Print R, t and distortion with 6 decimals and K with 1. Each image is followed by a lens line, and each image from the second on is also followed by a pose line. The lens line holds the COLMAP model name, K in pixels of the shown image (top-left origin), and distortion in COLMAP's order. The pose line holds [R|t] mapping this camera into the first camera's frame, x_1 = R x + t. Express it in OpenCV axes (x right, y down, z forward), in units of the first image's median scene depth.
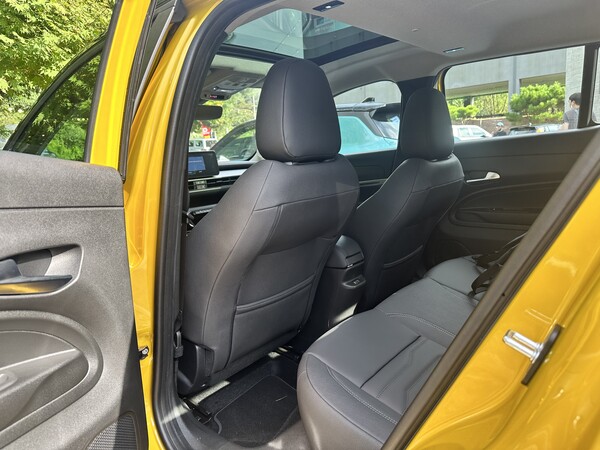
lens RADIAL K [[408.0, 0, 300.0], [0, 408.0, 225.0], [0, 0, 1]] dist [0.003913, -0.005535]
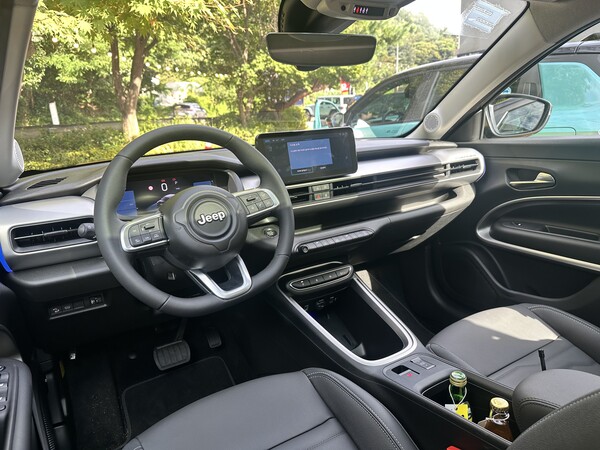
lens RADIAL K [[408.0, 0, 300.0], [0, 408.0, 225.0], [0, 0, 1]] dist [0.003913, -0.005535]
pose [[0.947813, 0.096119, -0.303991, -0.095477], [-0.065211, 0.991761, 0.110263, -0.104979], [0.312085, -0.084685, 0.946272, 0.445000]]
